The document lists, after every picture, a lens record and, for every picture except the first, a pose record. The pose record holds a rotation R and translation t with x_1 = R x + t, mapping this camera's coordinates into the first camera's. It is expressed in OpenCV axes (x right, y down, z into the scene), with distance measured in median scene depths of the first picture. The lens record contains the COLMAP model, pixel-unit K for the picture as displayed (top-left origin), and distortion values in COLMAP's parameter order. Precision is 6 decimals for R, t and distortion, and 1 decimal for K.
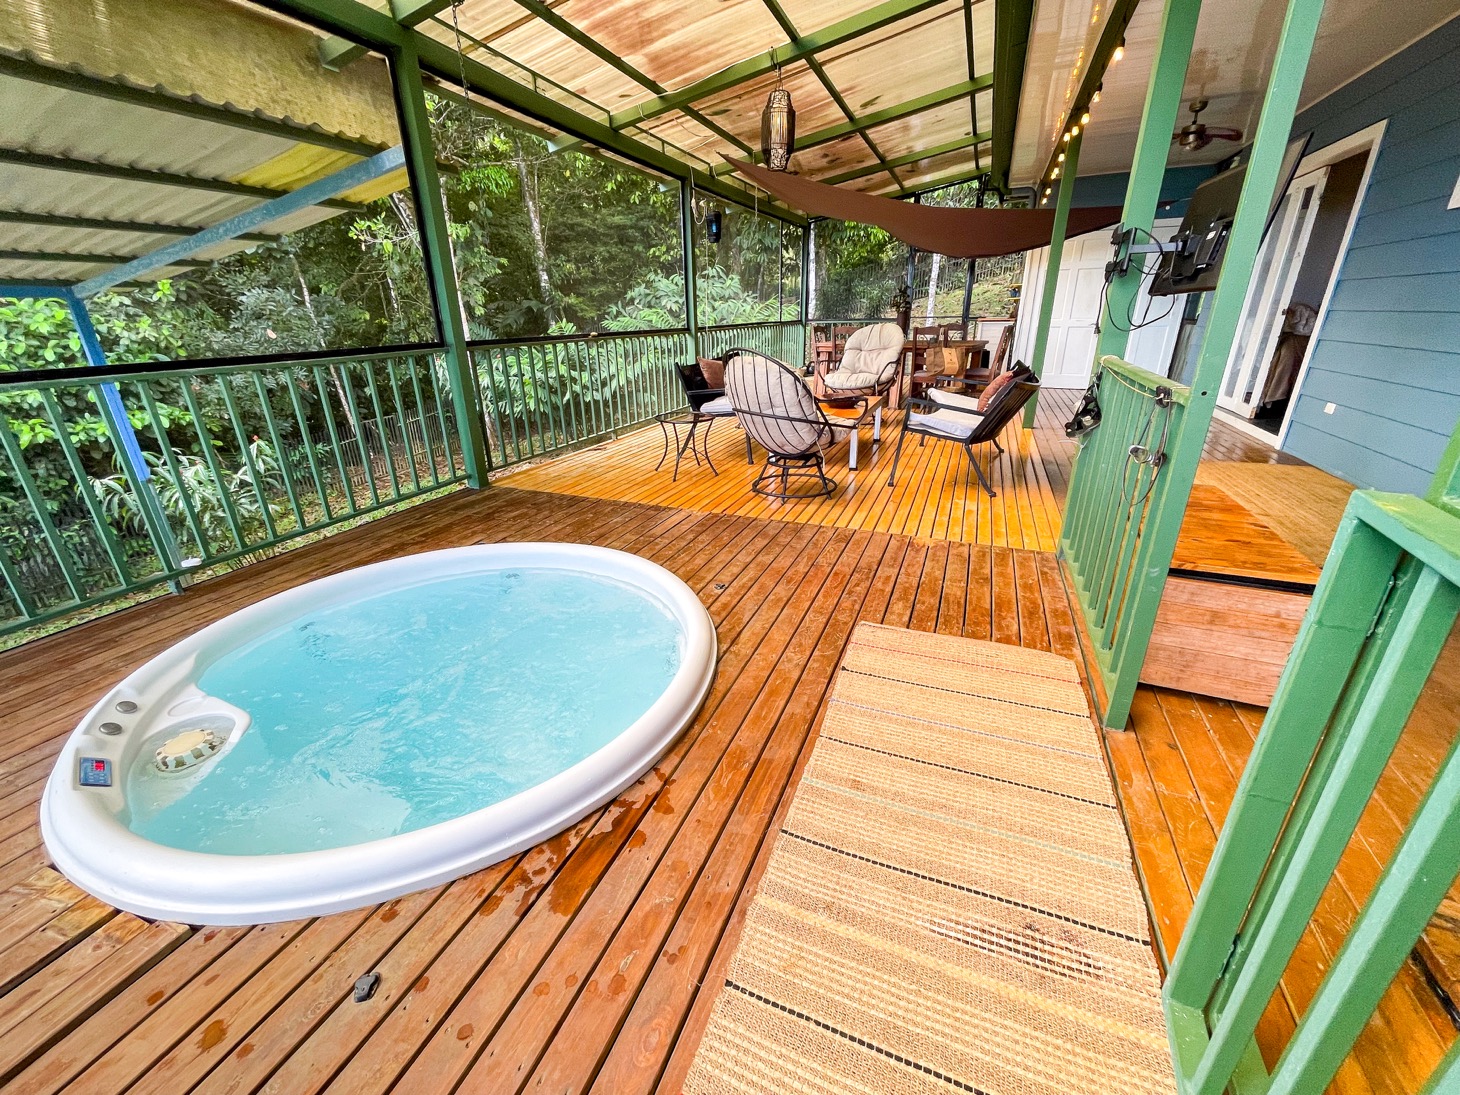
lens RADIAL K [[588.8, 0, 725.3], [0, 588.8, 544.6], [0, 0, 1]] dist [-0.002424, 0.000805]
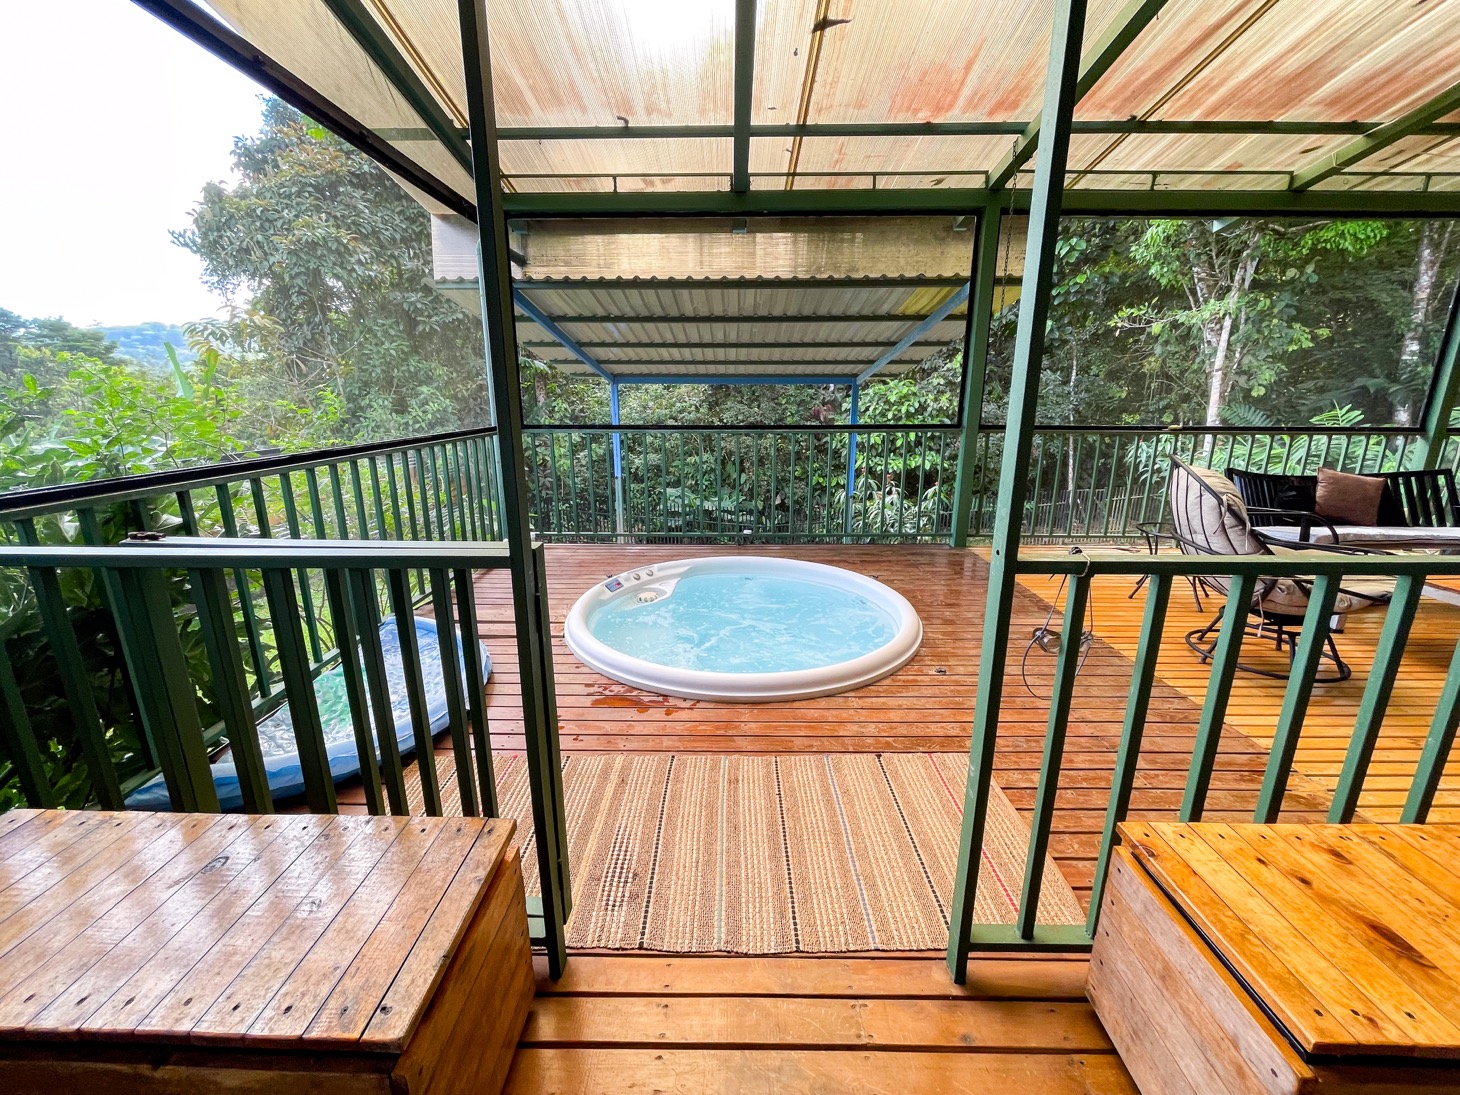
lens RADIAL K [[588.8, 0, 727.5], [0, 588.8, 547.1], [0, 0, 1]] dist [-0.002424, 0.000805]
pose [[0.373216, 0.251587, -0.892980, 0.376523], [-0.348376, 0.930094, 0.116442, -0.062602], [0.859851, 0.267635, 0.434773, 0.095238]]
